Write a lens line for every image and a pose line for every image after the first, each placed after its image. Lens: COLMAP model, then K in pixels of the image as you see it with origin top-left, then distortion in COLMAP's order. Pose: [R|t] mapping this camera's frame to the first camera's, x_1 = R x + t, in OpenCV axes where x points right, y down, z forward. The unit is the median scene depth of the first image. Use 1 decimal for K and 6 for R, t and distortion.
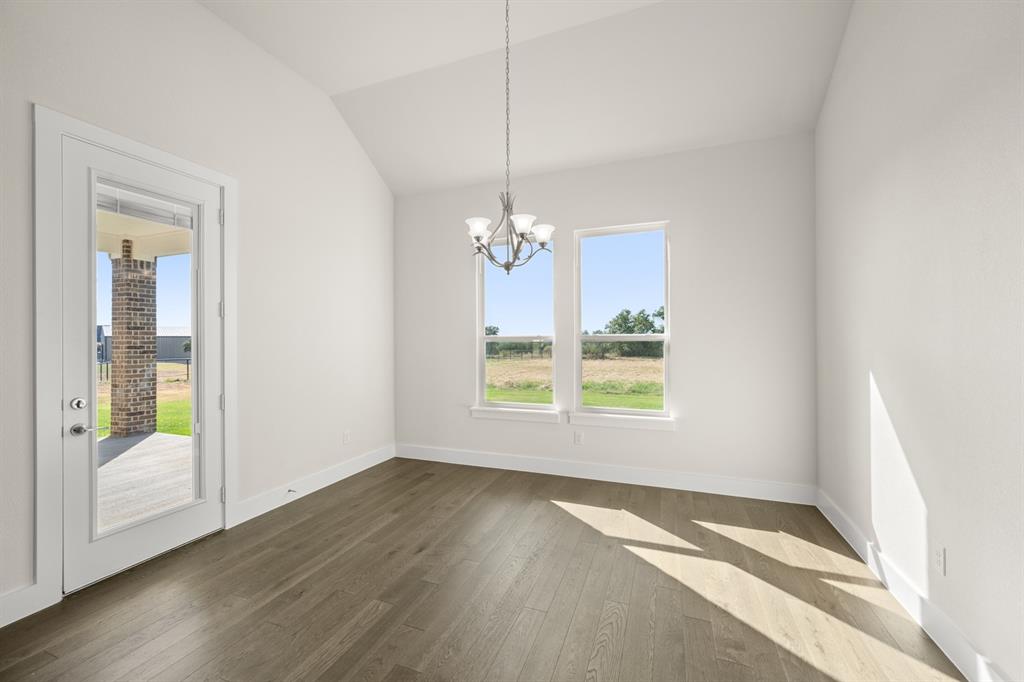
lens RADIAL K [[415.1, 0, 512.0], [0, 415.1, 341.0], [0, 0, 1]] dist [-0.000873, -0.000280]
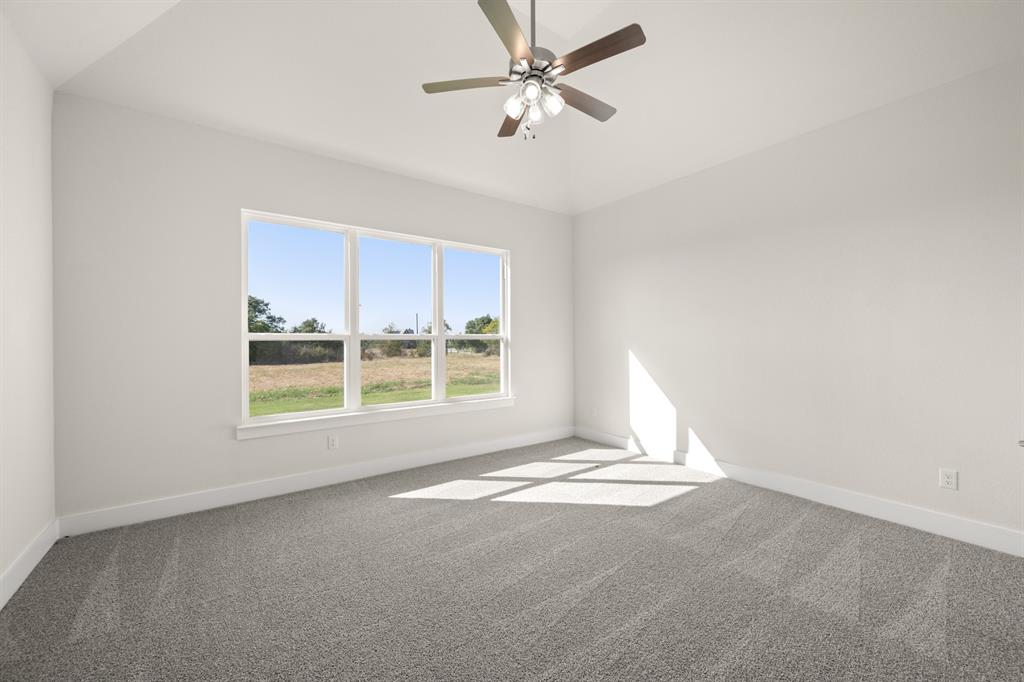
lens RADIAL K [[415.1, 0, 512.0], [0, 415.1, 341.0], [0, 0, 1]] dist [-0.000873, -0.000280]
pose [[0.544051, -0.004320, 0.839041, -0.575447], [0.004833, 0.999986, 0.002015, 0.001866], [-0.839038, 0.002959, 0.544064, 0.191280]]
